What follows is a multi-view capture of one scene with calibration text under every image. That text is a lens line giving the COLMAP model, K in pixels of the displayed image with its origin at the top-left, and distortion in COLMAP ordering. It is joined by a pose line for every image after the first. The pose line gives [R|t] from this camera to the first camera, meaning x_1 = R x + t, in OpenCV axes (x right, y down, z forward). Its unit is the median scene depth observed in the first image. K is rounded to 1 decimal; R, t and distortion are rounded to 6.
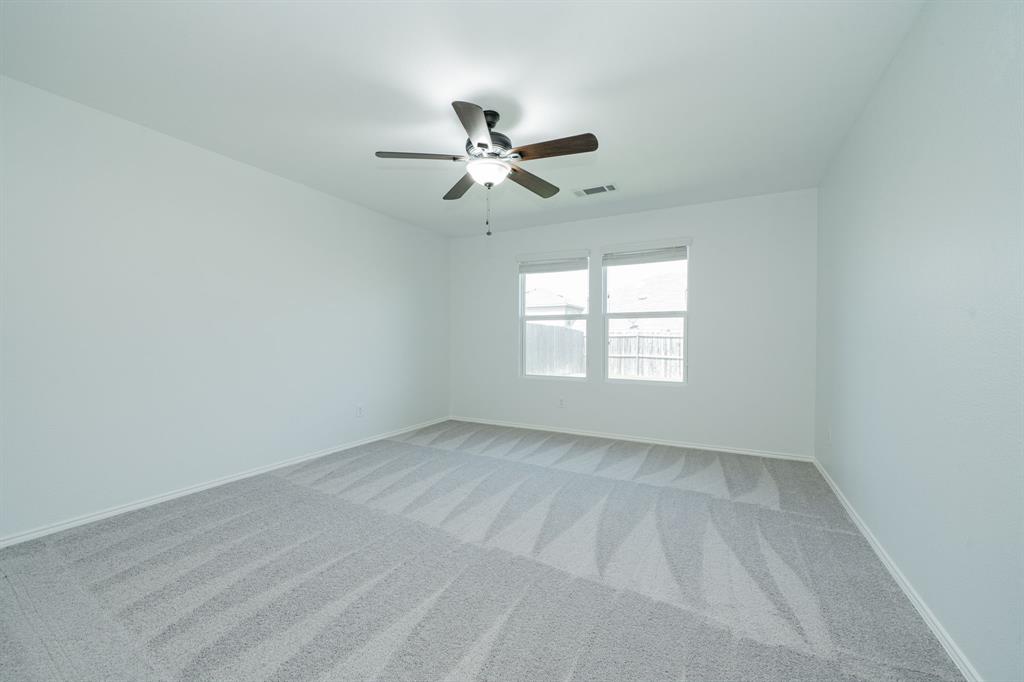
lens RADIAL K [[406.0, 0, 507.3], [0, 406.0, 342.2], [0, 0, 1]] dist [0.000539, -0.000400]
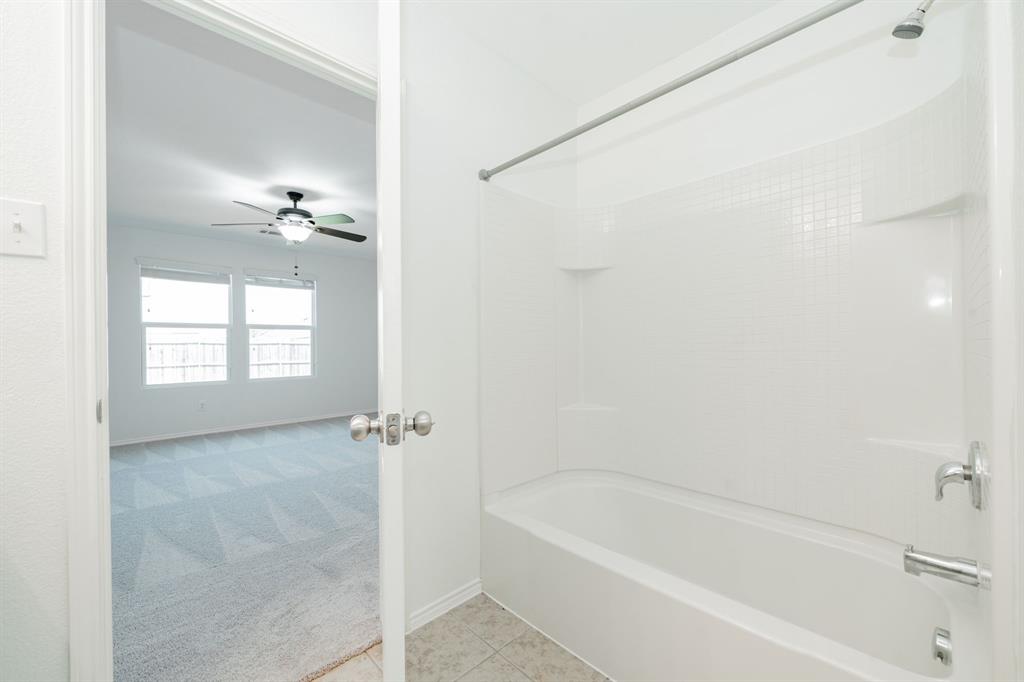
lens RADIAL K [[406.0, 0, 510.6], [0, 406.0, 341.6], [0, 0, 1]] dist [0.000539, -0.000400]
pose [[0.323275, -0.002144, 0.946303, -0.625859], [0.020855, 0.999771, -0.004859, 0.000906], [-0.946075, 0.021306, 0.323245, -0.110717]]
